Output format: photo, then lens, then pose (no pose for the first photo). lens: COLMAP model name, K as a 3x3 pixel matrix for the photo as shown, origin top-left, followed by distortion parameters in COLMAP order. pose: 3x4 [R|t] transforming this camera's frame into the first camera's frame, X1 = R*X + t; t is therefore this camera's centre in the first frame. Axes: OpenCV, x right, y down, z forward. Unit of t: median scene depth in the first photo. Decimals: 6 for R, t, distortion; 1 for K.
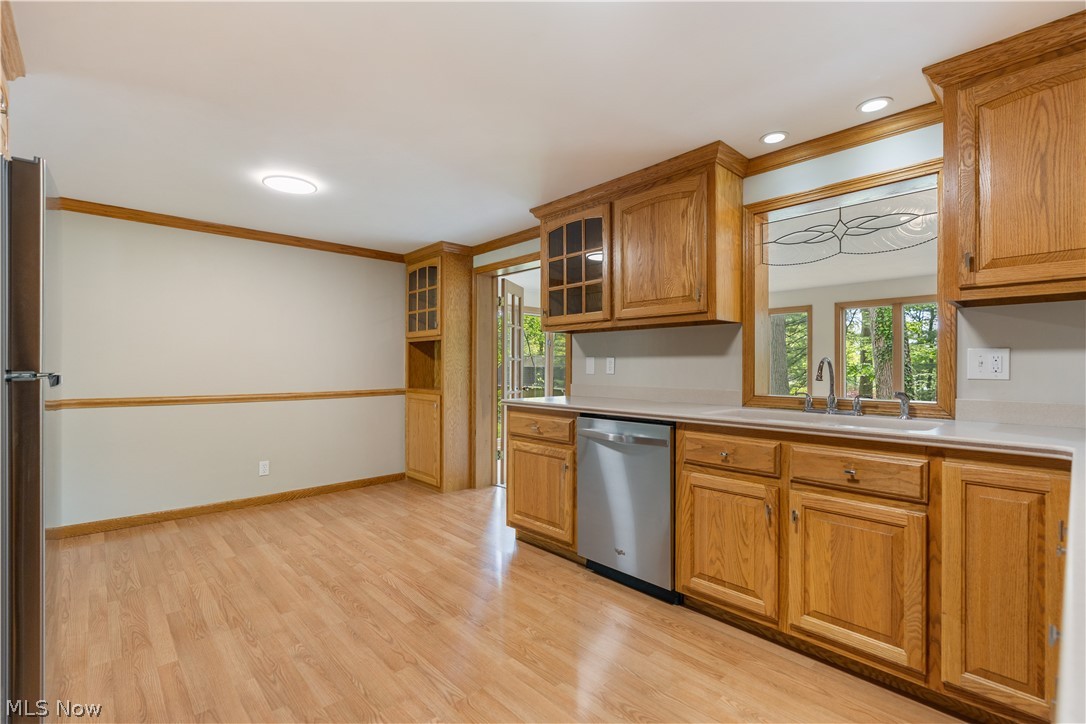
lens RADIAL K [[487.3, 0, 539.7], [0, 487.3, 365.8], [0, 0, 1]] dist [-0.002839, 0.000134]
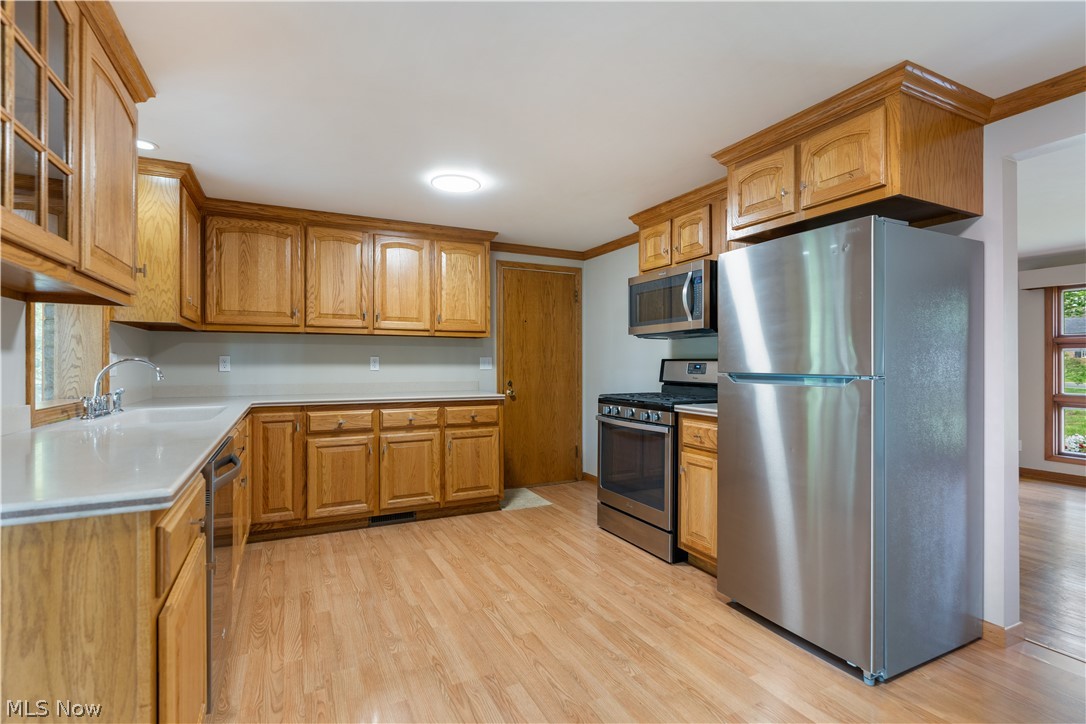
lens RADIAL K [[511.9, 0, 542.1], [0, 511.9, 361.2], [0, 0, 1]] dist [-0.002080, 0.000683]
pose [[-0.961441, -0.001219, 0.275009, -0.408516], [-0.002925, 0.999979, -0.005794, -0.006200], [-0.274996, -0.006375, -0.961424, 1.353655]]
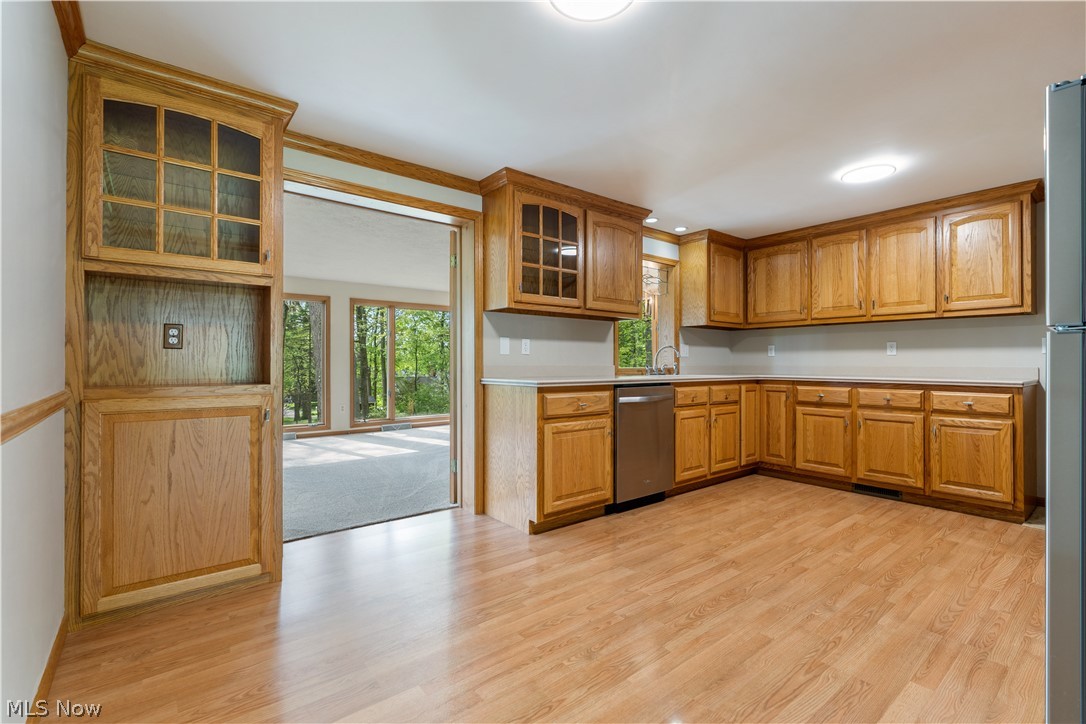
lens RADIAL K [[487.2, 0, 546.0], [0, 487.2, 361.3], [0, 0, 1]] dist [-0.002956, 0.000111]
pose [[0.065498, 0.002272, 0.997850, -1.053520], [-0.004541, 0.999988, -0.001979, 0.038436], [-0.997842, -0.004402, 0.065508, 1.022598]]
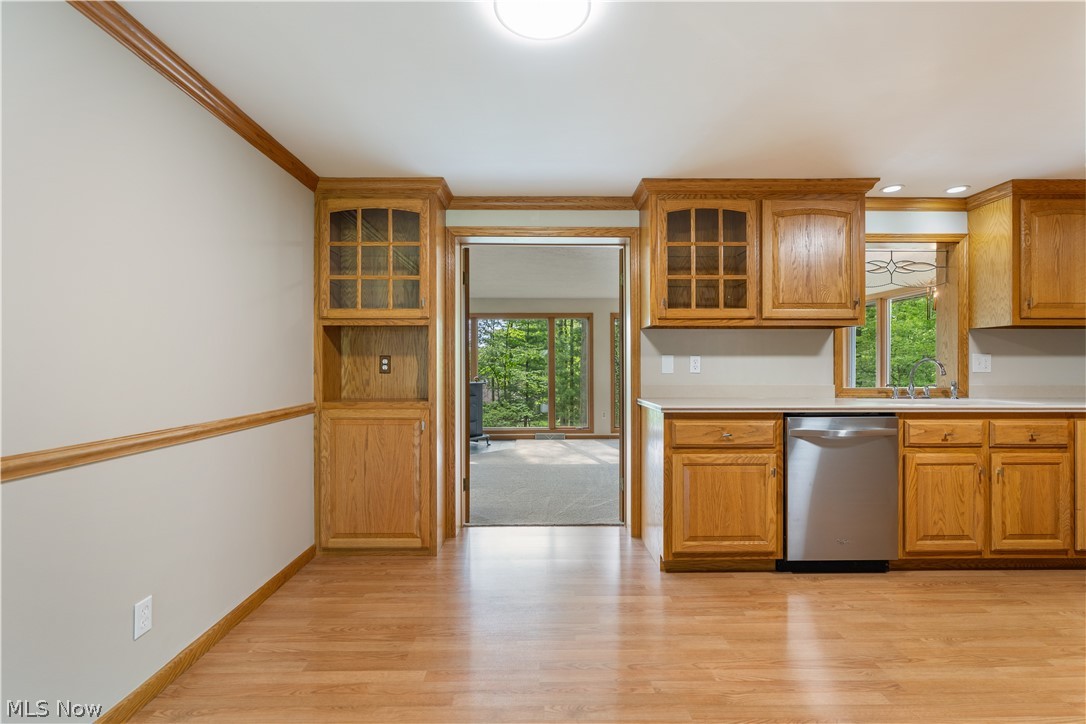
lens RADIAL K [[487.4, 0, 544.0], [0, 487.4, 366.5], [0, 0, 1]] dist [-0.001707, 0.000825]
pose [[0.667618, -0.002914, 0.744499, -0.894240], [0.000310, 0.999993, 0.003635, 0.000213], [-0.744504, -0.002196, 0.667614, 0.666727]]
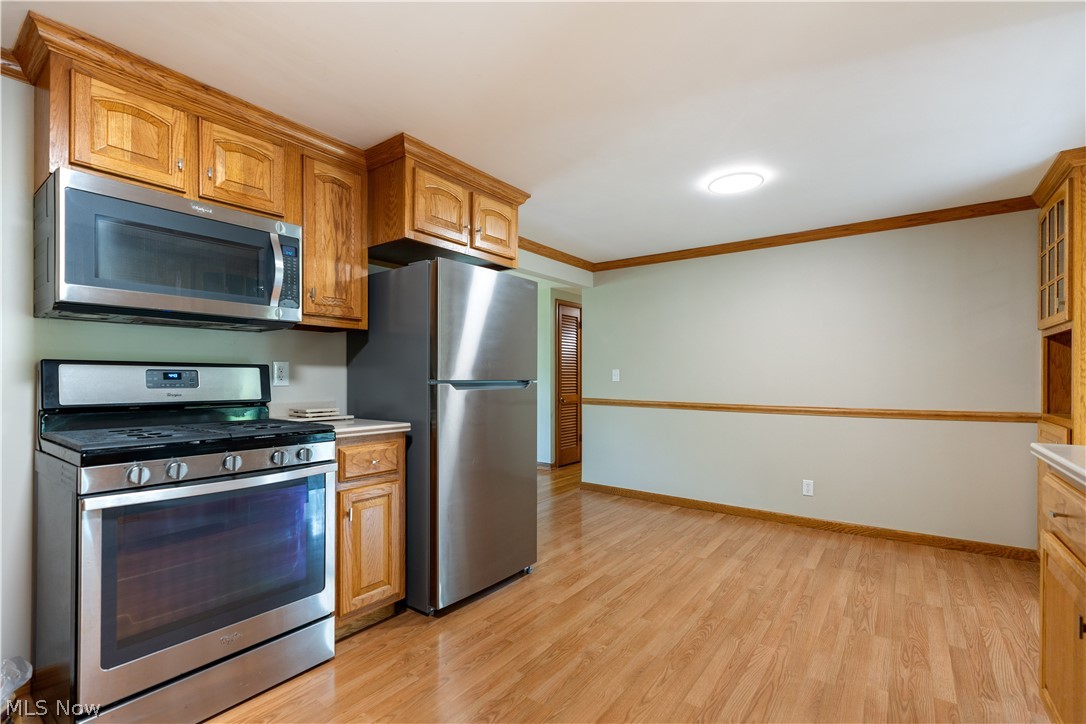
lens RADIAL K [[490.3, 0, 545.2], [0, 490.3, 375.8], [0, 0, 1]] dist [-0.002500, -0.000170]
pose [[0.192335, -0.003917, -0.981322, 0.344236], [0.001298, 0.999992, -0.003737, 0.002302], [0.981329, -0.000555, 0.192338, 0.464676]]
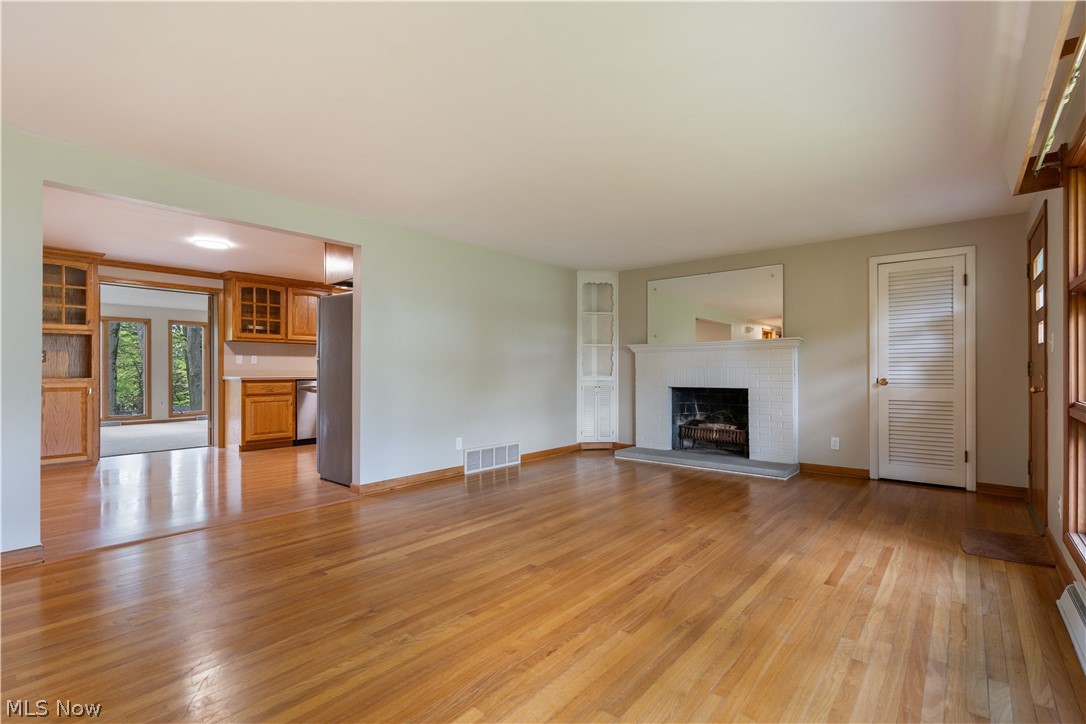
lens RADIAL K [[503.4, 0, 541.2], [0, 503.4, 367.7], [0, 0, 1]] dist [-0.001561, -0.000245]
pose [[-0.127725, 0.002596, 0.991806, -2.321270], [-0.002140, 0.999994, -0.002893, 0.040824], [-0.991807, -0.002492, -0.127718, 0.129941]]
